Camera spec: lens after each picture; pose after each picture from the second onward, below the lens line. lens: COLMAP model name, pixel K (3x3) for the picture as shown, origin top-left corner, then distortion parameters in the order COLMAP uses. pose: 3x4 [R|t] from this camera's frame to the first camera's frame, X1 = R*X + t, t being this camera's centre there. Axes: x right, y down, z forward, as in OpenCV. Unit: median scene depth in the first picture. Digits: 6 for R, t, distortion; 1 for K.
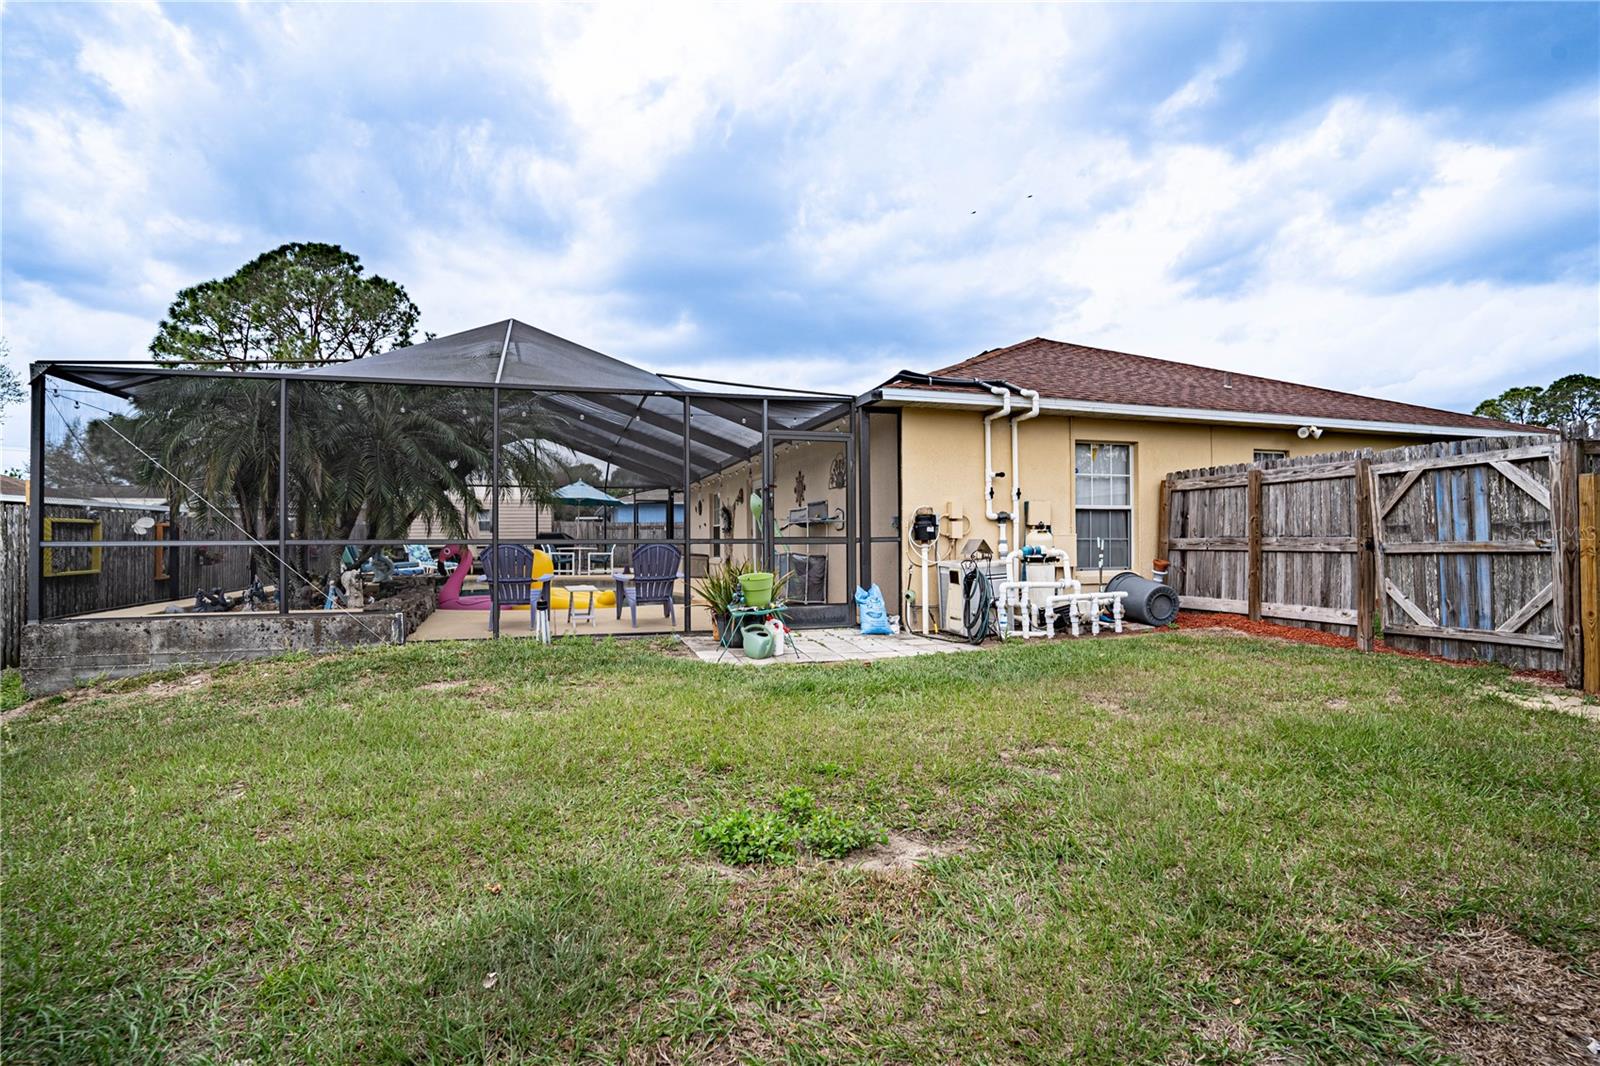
lens RADIAL K [[790.2, 0, 799.4], [0, 790.2, 532.0], [0, 0, 1]] dist [-0.070682, 0.030212]
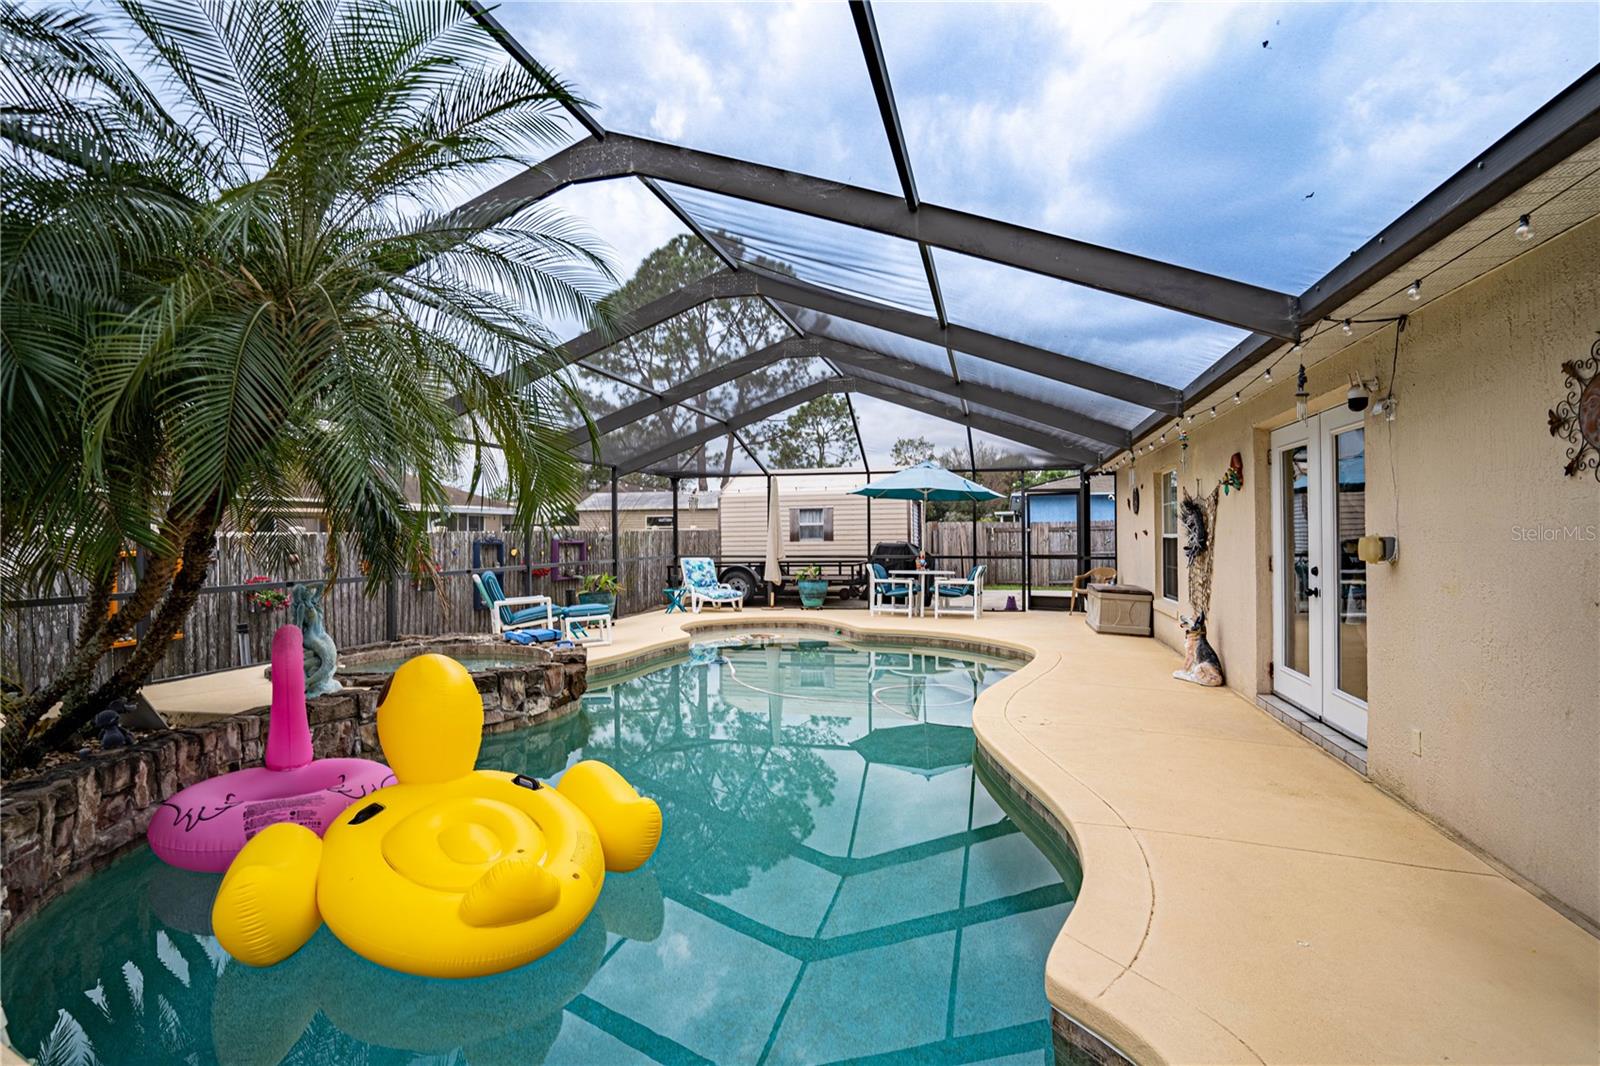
lens RADIAL K [[790.2, 0, 793.9], [0, 790.2, 531.2], [0, 0, 1]] dist [-0.070682, 0.030212]
pose [[0.855043, -0.002934, -0.518549, -0.050024], [0.007769, 0.999944, 0.007152, -0.015521], [0.518500, -0.010144, 0.855018, 0.433438]]
